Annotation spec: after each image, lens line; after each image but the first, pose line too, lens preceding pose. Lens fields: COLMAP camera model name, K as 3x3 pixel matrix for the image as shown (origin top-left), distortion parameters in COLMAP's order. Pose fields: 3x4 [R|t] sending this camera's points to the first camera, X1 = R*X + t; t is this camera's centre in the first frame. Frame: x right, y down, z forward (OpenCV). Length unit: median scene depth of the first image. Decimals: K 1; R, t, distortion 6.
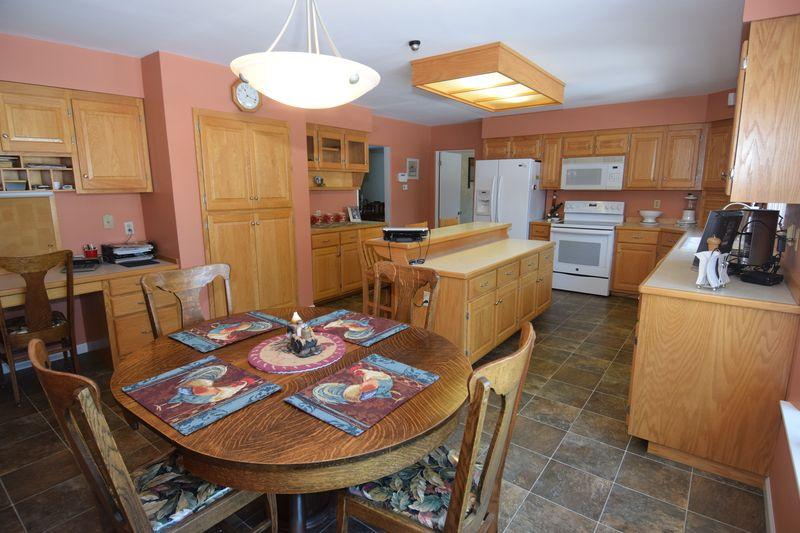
lens RADIAL K [[414.3, 0, 404.7], [0, 414.3, 259.3], [0, 0, 1]] dist [0.049185, -0.054882]
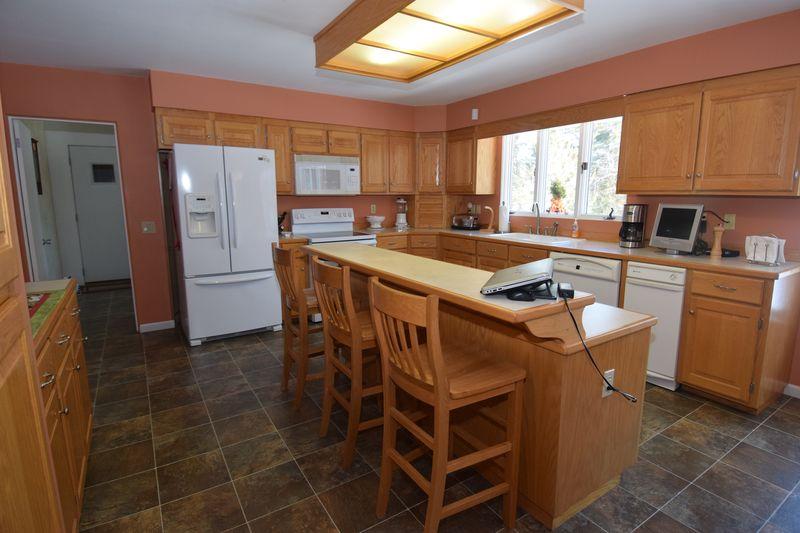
lens RADIAL K [[414.3, 0, 404.7], [0, 414.3, 259.3], [0, 0, 1]] dist [0.049185, -0.054882]
pose [[0.335485, -0.150016, 0.930024, -0.532700], [0.166118, 0.981189, 0.098346, -0.169361], [-0.927284, 0.121501, 0.354094, 1.019041]]
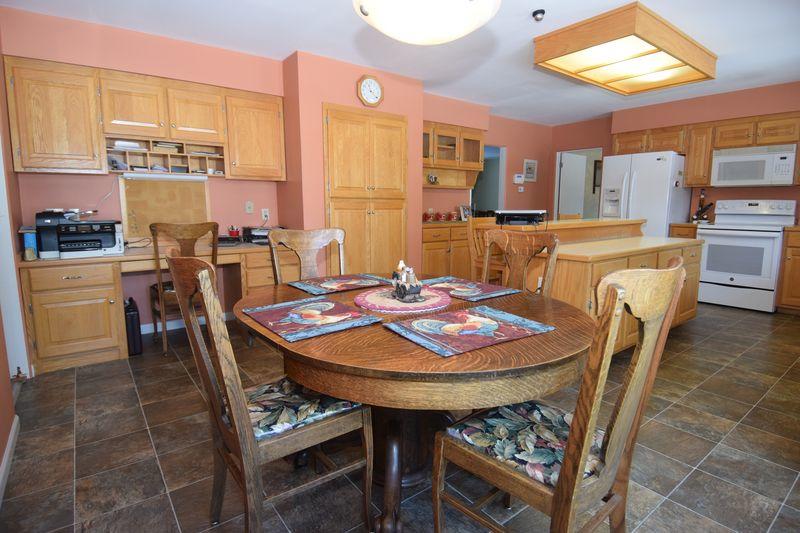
lens RADIAL K [[414.3, 0, 404.7], [0, 414.3, 259.3], [0, 0, 1]] dist [0.049185, -0.054882]
pose [[0.964155, 0.036313, -0.262844, 0.000866], [-0.049344, 0.997850, -0.043145, 0.091322], [0.260712, 0.054568, 0.963873, 0.031870]]
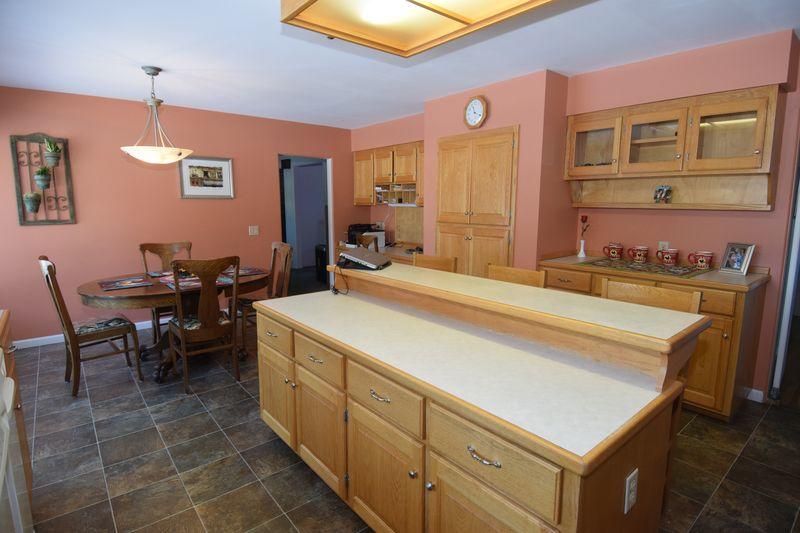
lens RADIAL K [[414.3, 0, 404.7], [0, 414.3, 259.3], [0, 0, 1]] dist [0.049185, -0.054882]
pose [[-0.218429, 0.141103, -0.965598, 0.813457], [-0.173179, 0.968180, 0.180655, -0.237878], [0.960363, 0.206681, -0.187042, 1.311475]]
